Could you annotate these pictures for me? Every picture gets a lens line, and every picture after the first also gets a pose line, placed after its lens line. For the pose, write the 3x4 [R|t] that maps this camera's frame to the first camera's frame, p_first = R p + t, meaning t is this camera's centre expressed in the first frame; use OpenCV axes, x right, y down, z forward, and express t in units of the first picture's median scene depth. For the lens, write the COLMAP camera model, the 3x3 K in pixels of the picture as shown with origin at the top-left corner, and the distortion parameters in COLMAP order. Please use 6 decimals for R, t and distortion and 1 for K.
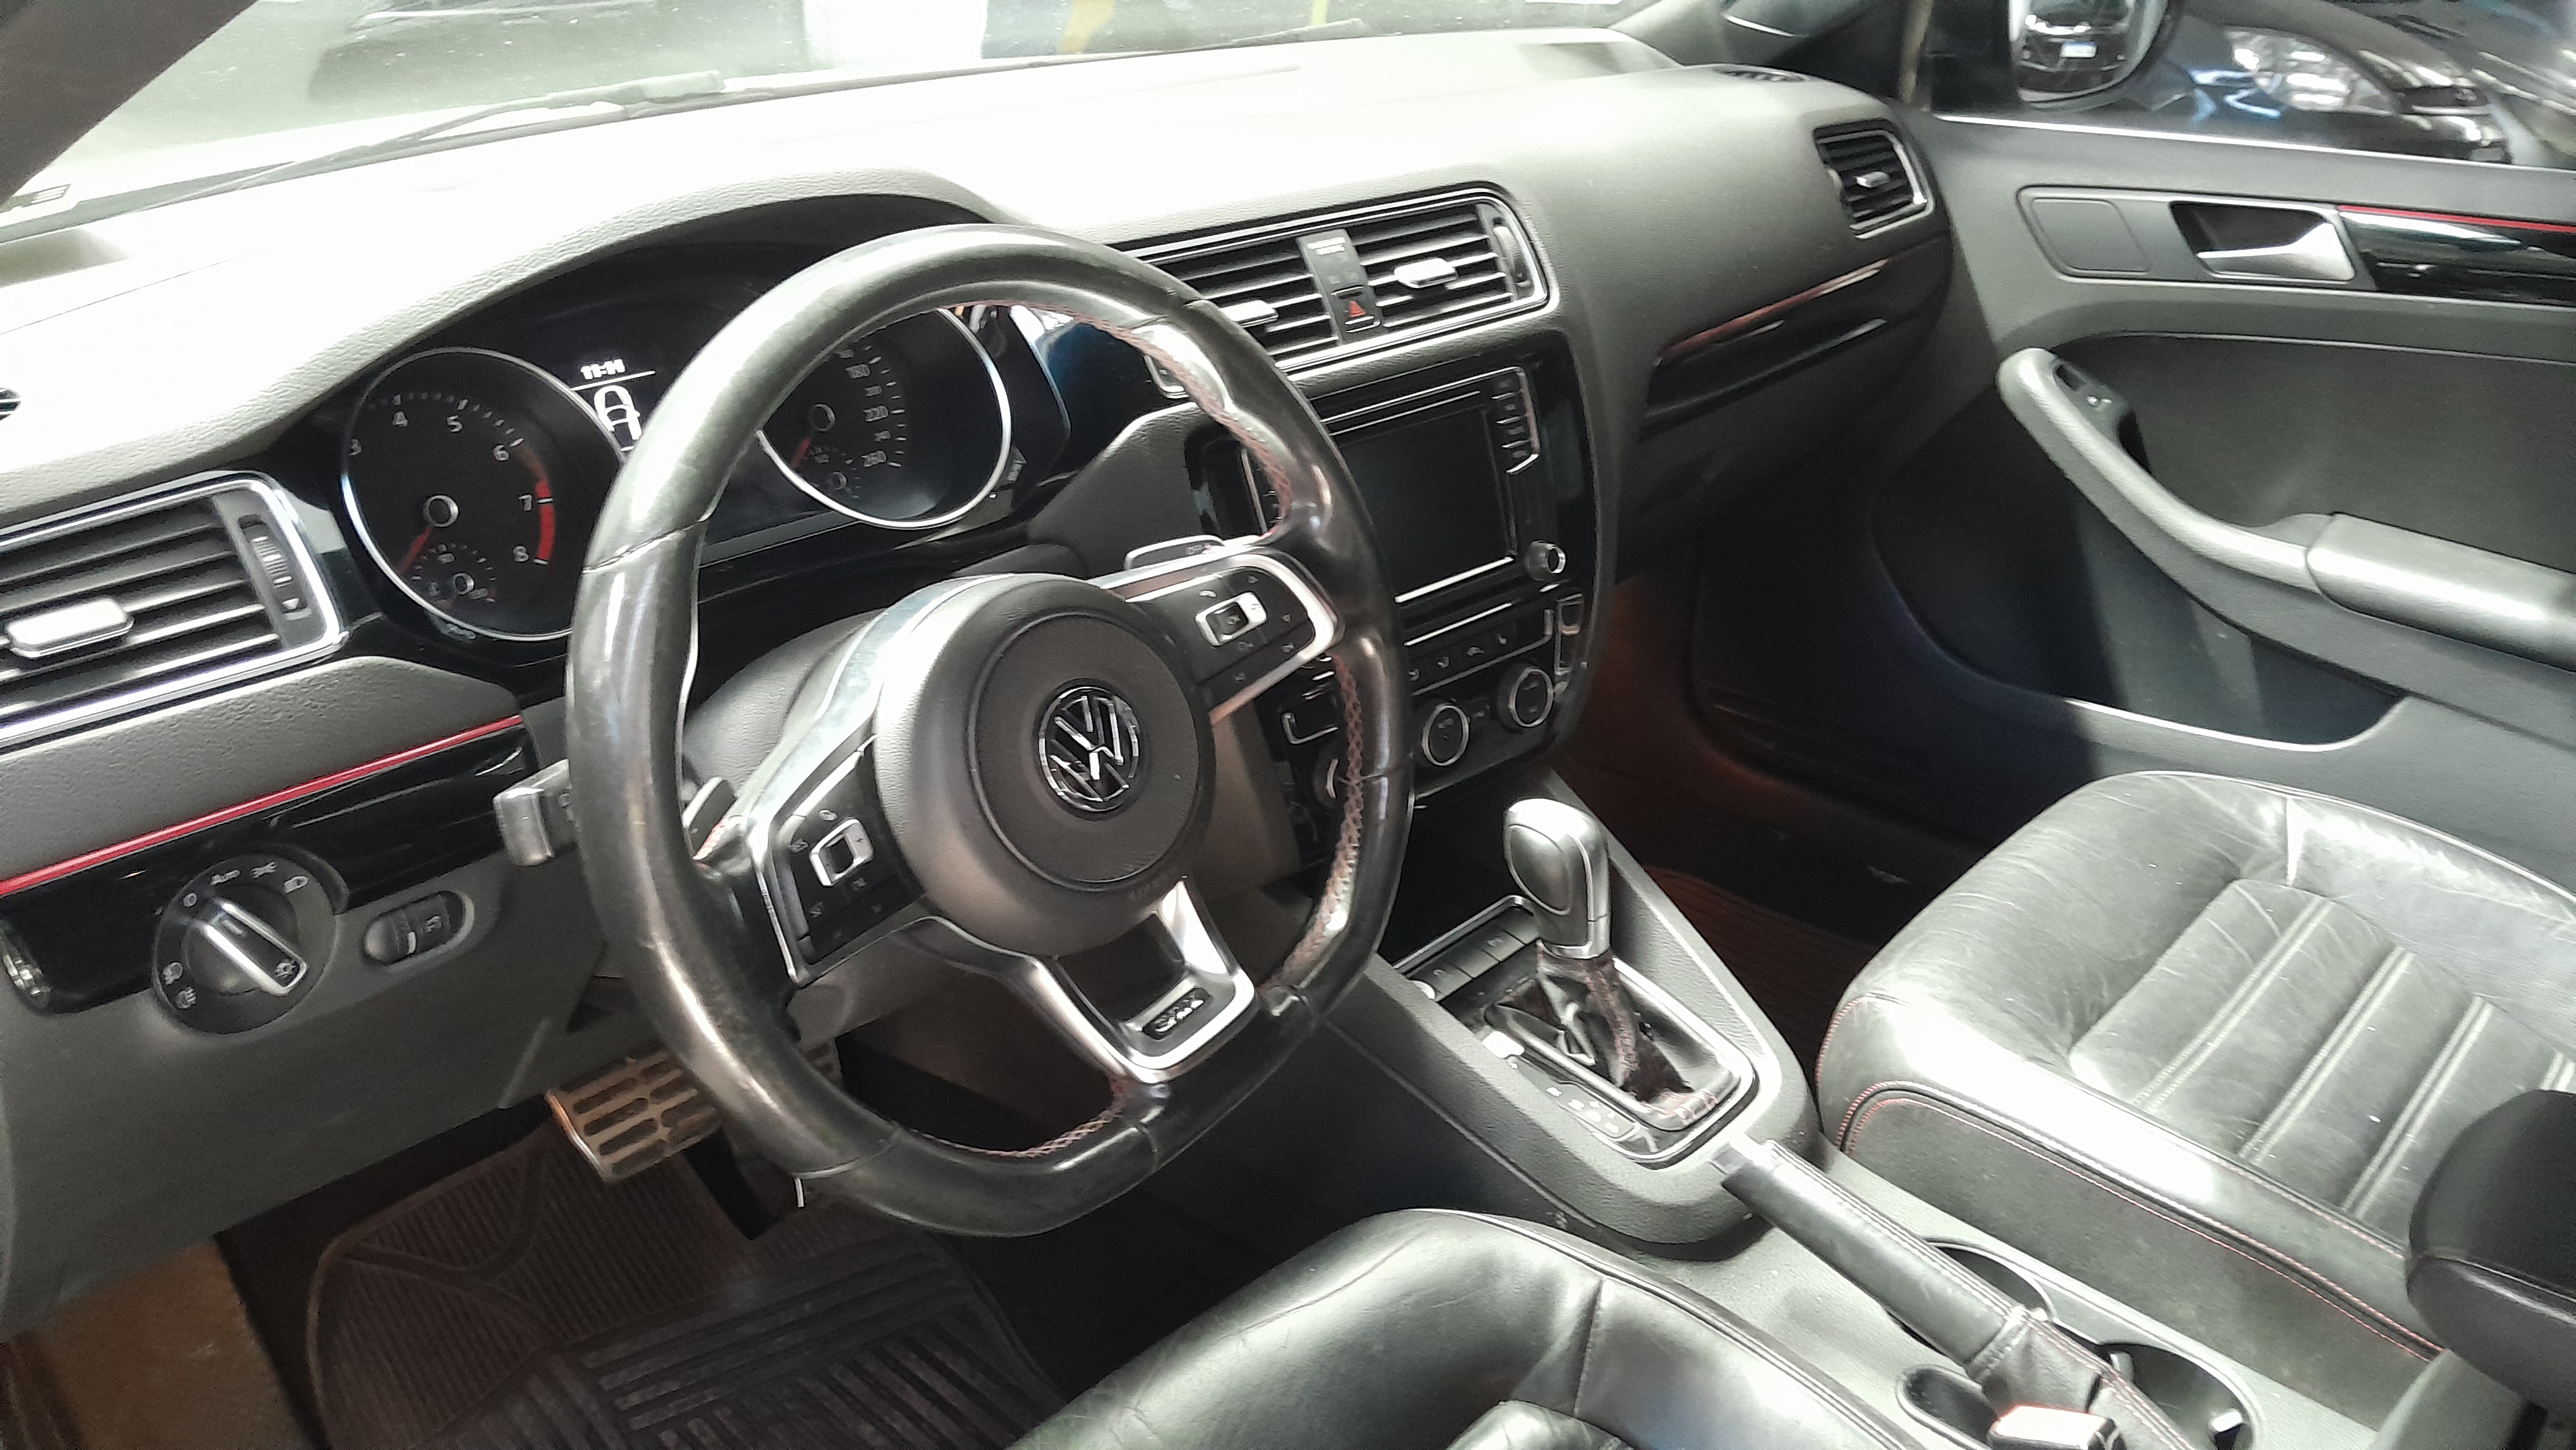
lens RADIAL K [[2015.7, 0, 1294.1], [0, 2015.7, 720.6], [0, 0, 1]] dist [0.049362, -0.117252]
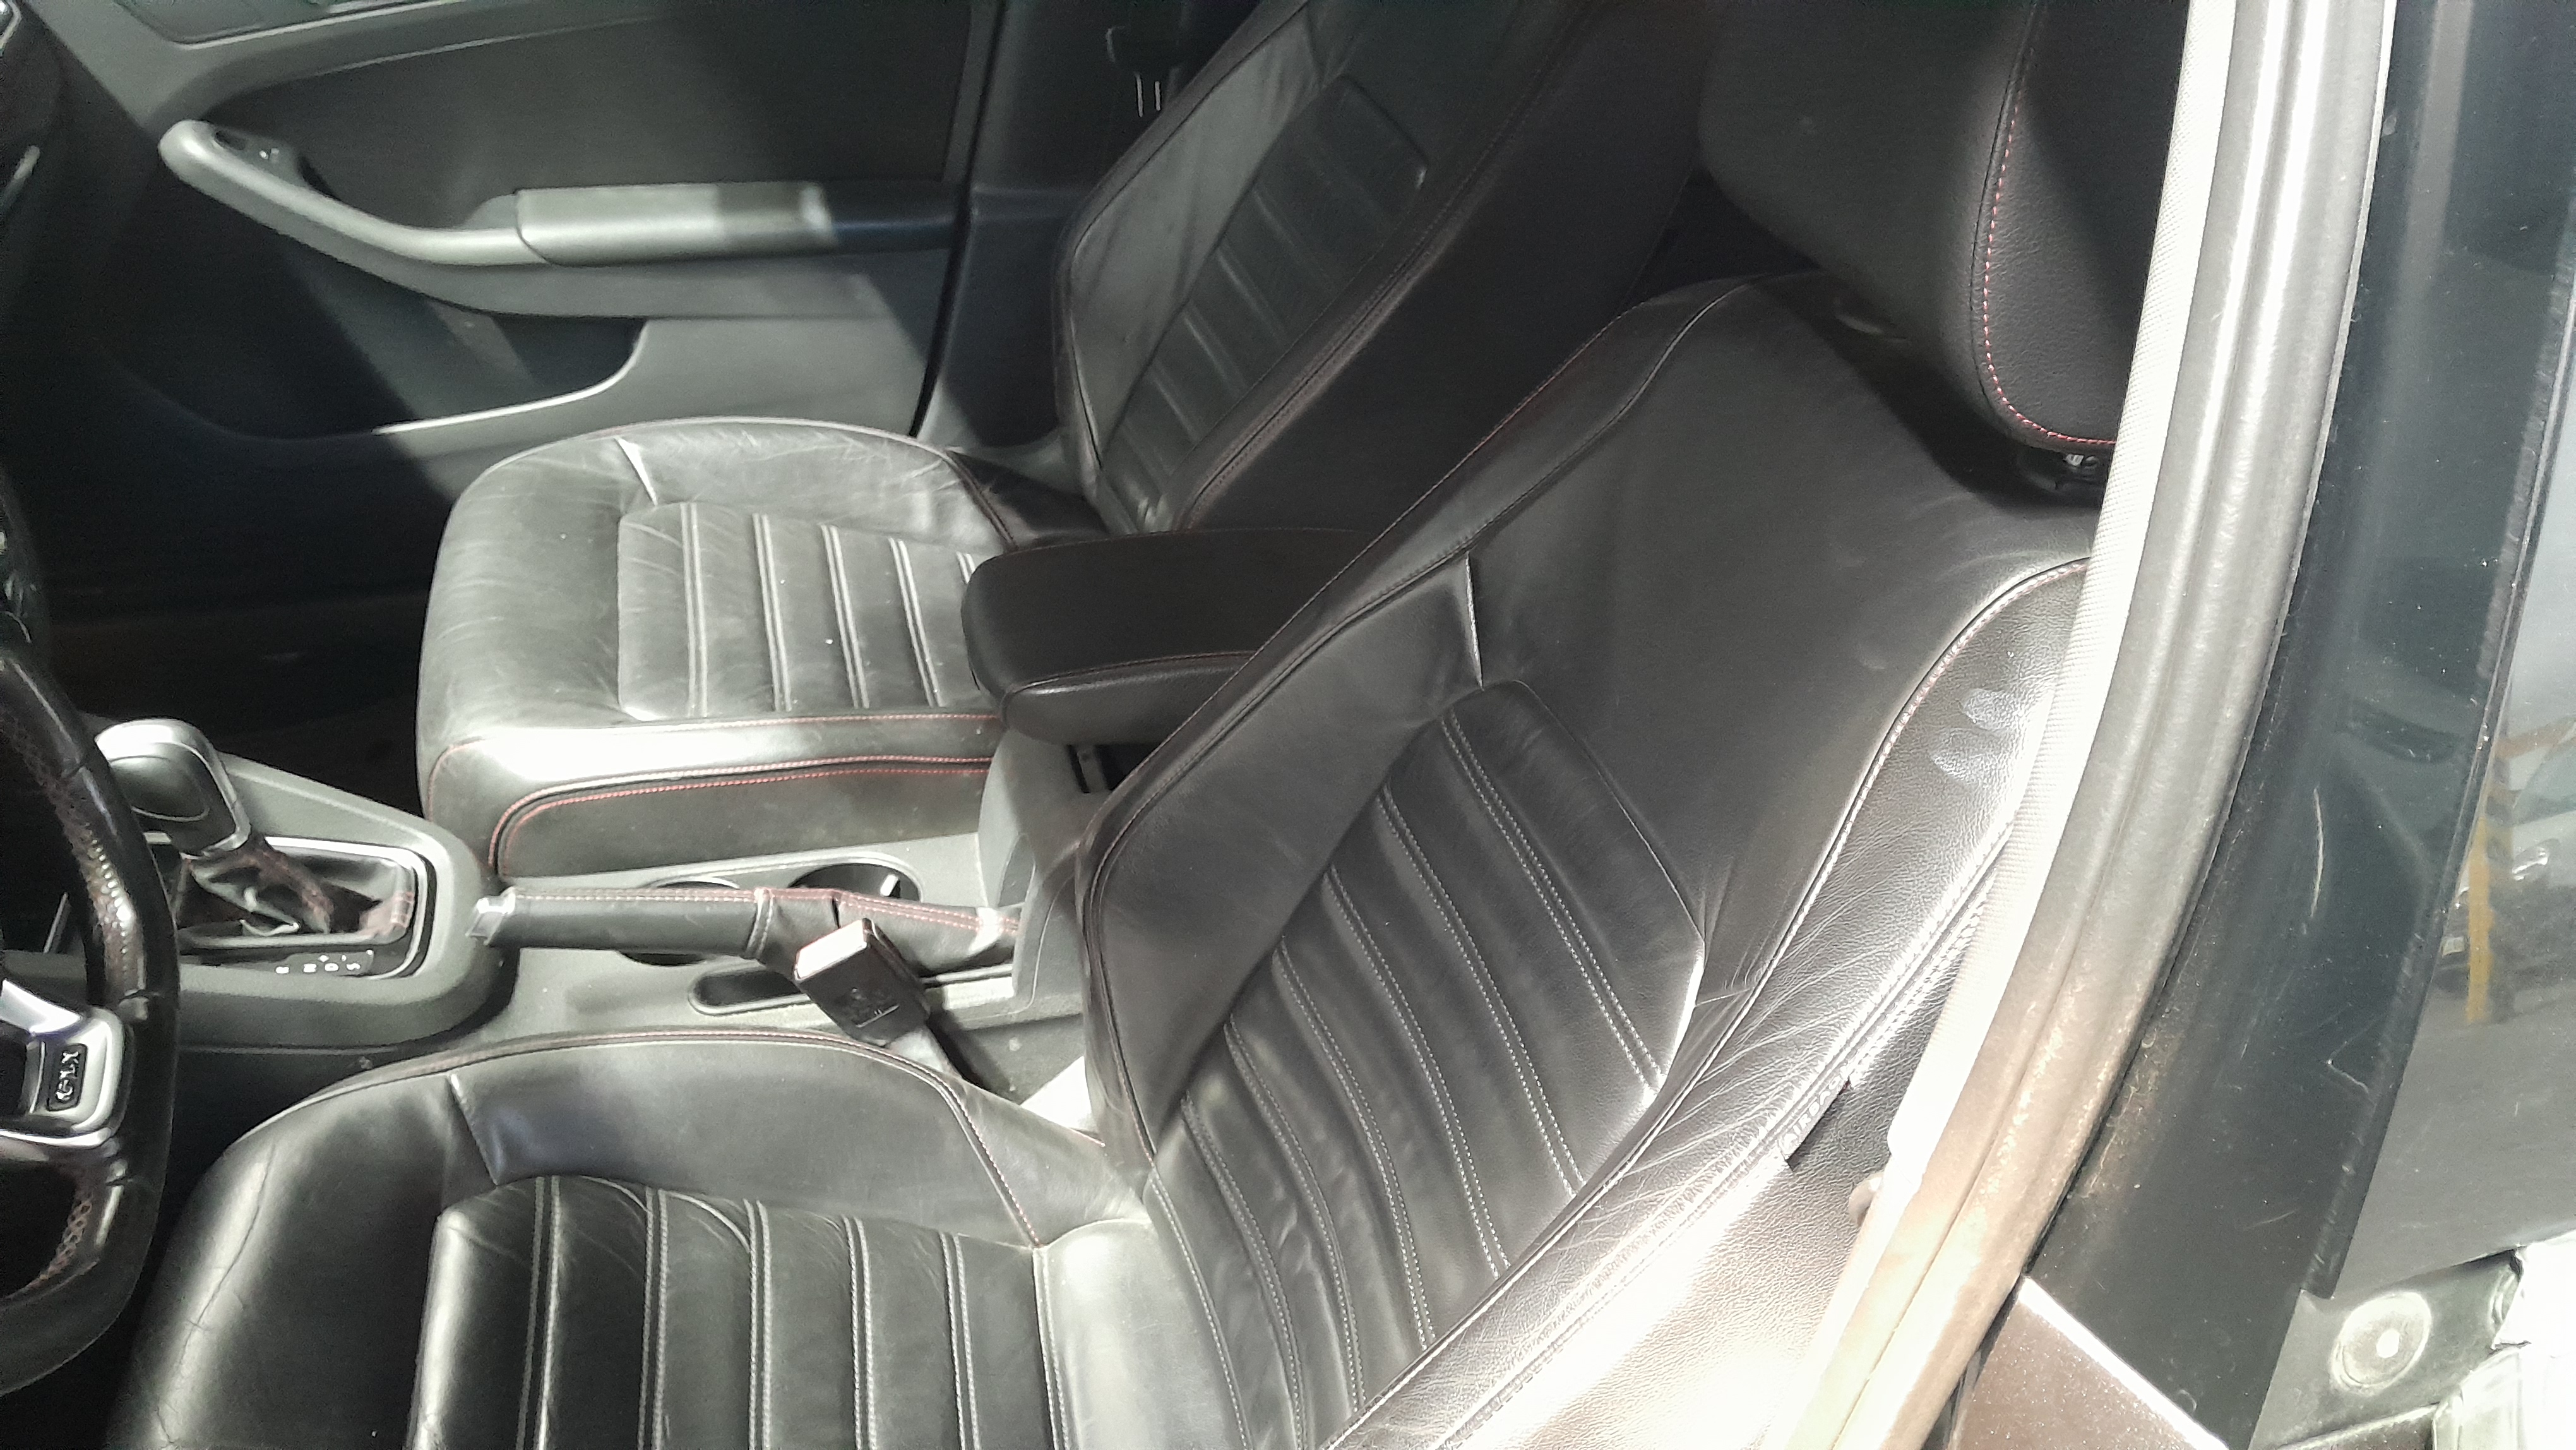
lens RADIAL K [[2015.7, 0, 1294.1], [0, 2015.7, 720.6], [0, 0, 1]] dist [0.049362, -0.117252]
pose [[0.541234, -0.474582, 0.694146, -0.236344], [0.344110, 0.878225, 0.332129, -0.089309], [-0.767238, 0.059103, 0.638633, -0.062332]]
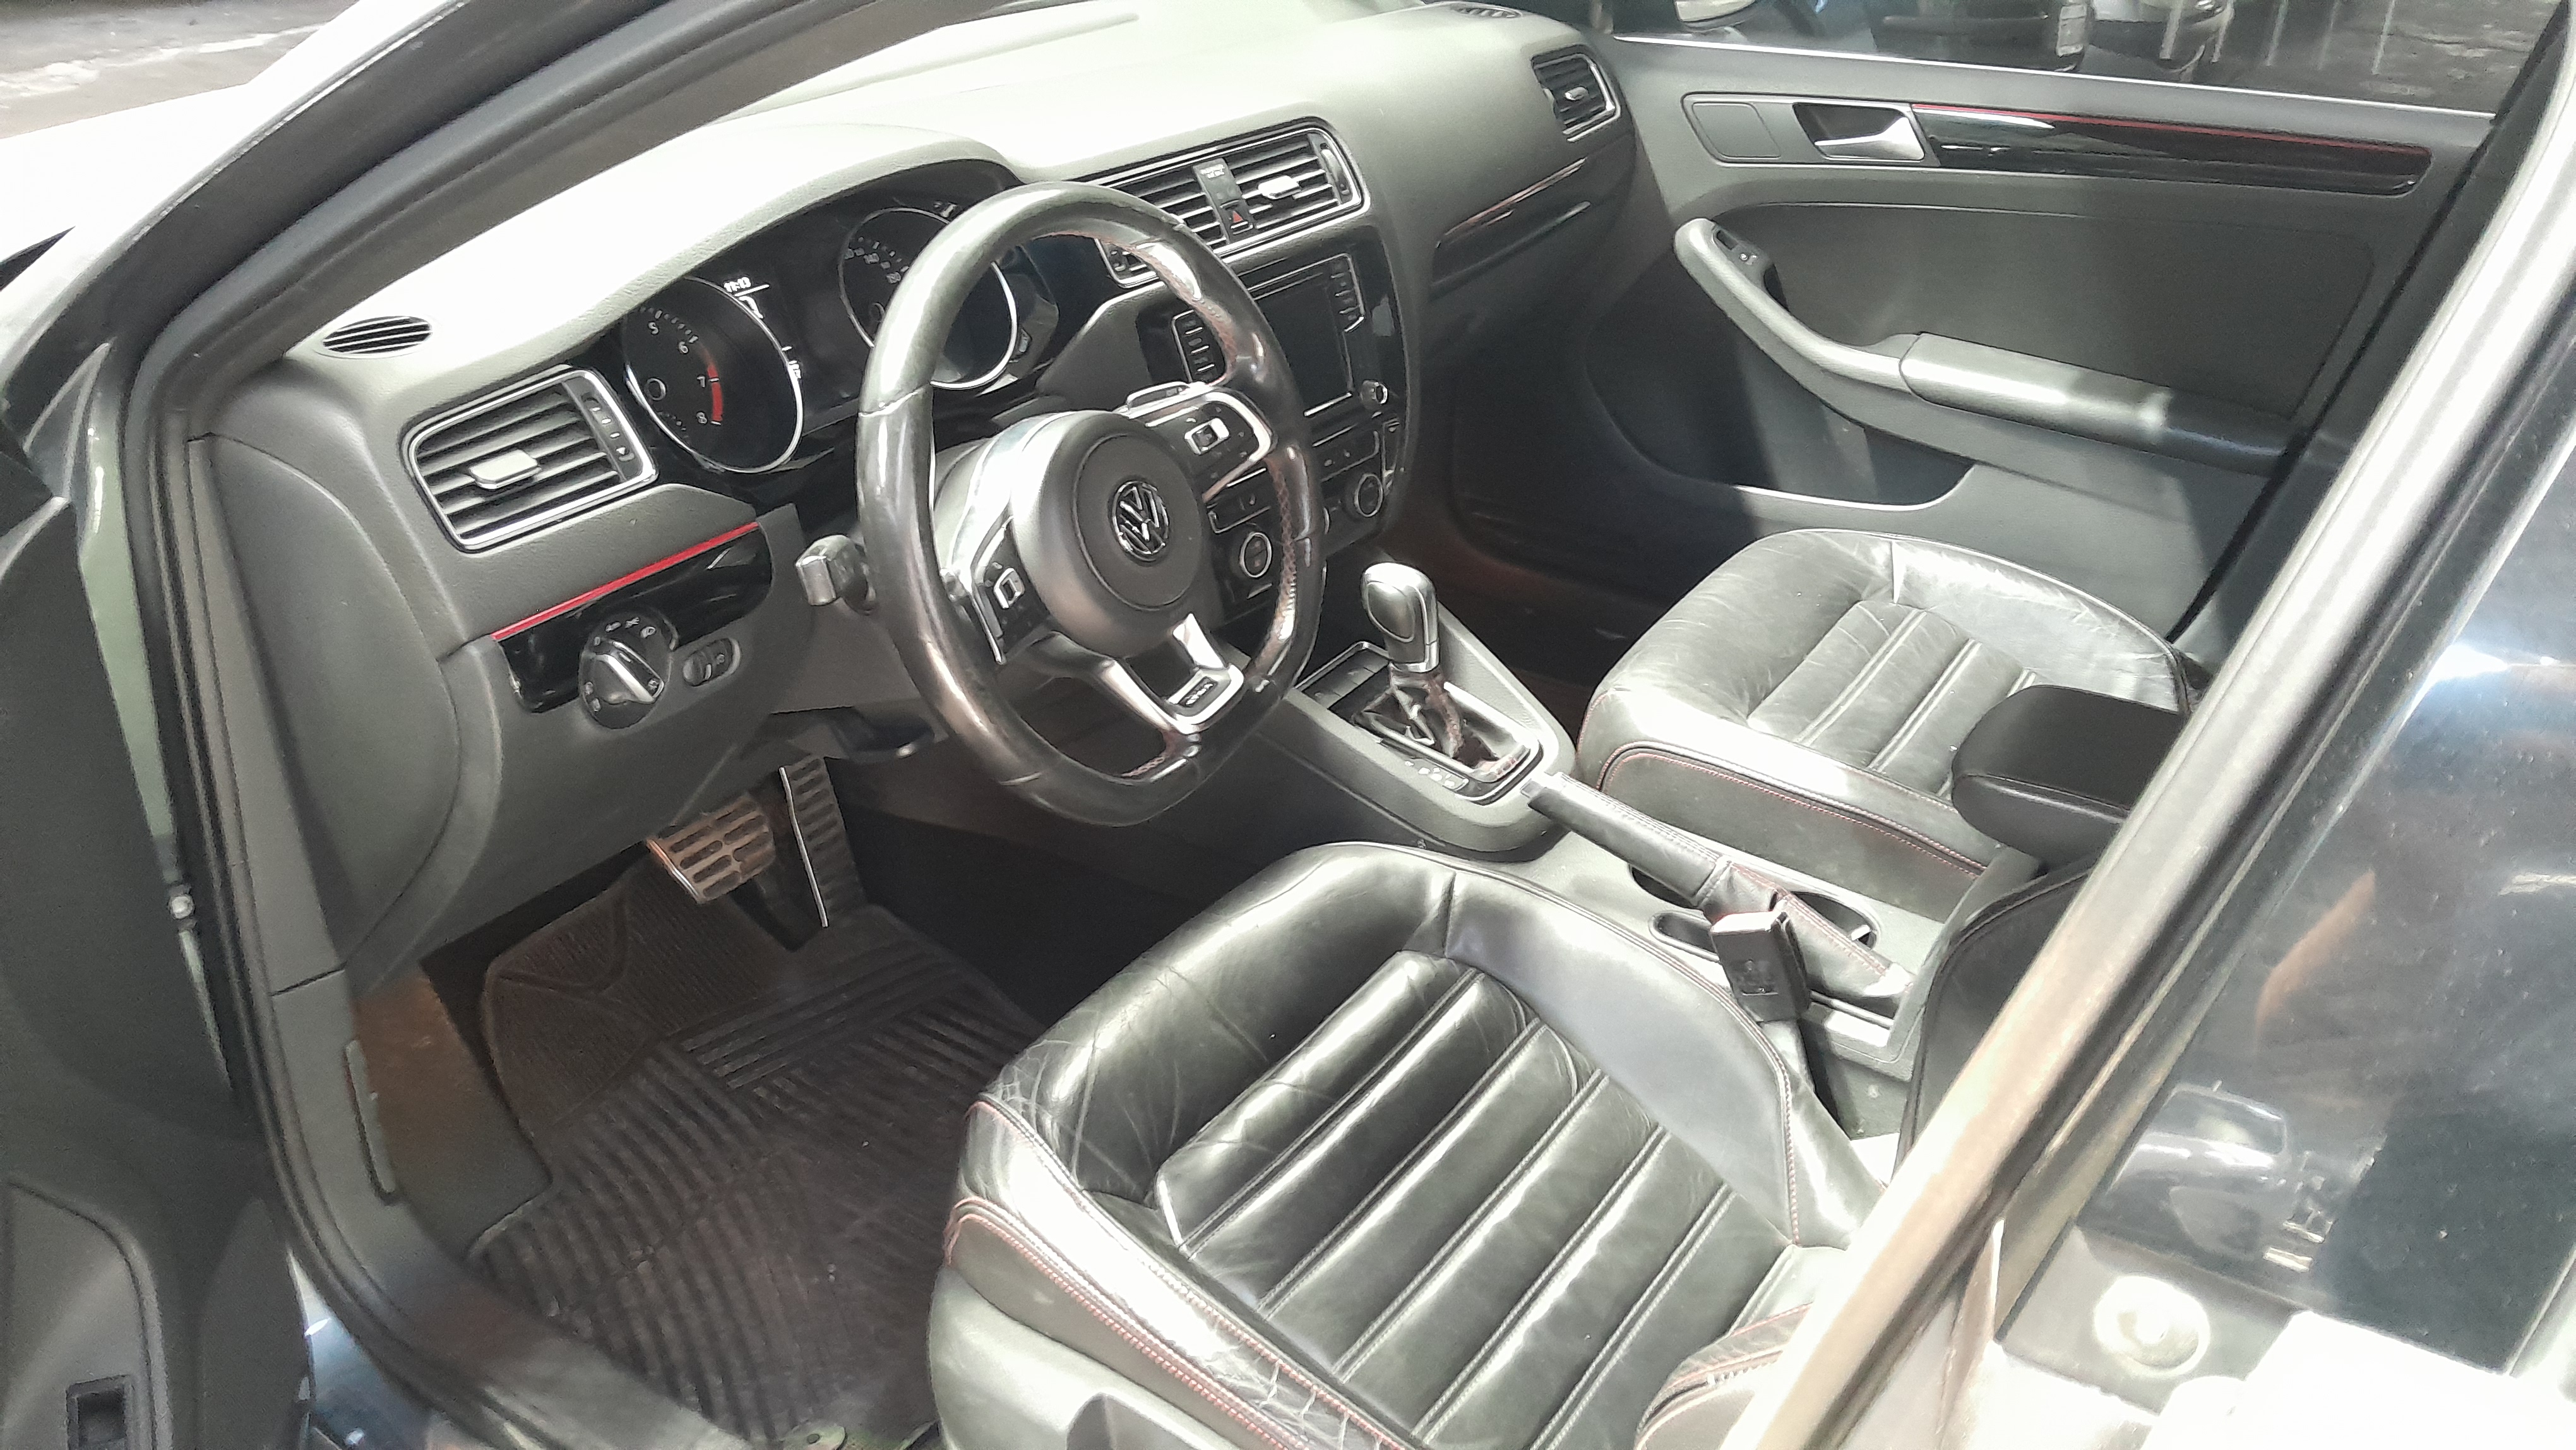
lens RADIAL K [[2015.7, 0, 1294.1], [0, 2015.7, 720.6], [0, 0, 1]] dist [0.049362, -0.117252]
pose [[0.986916, -0.073897, 0.143307, -0.146184], [0.064652, 0.995579, 0.068135, 0.046948], [-0.147709, -0.057979, 0.987330, -0.378896]]
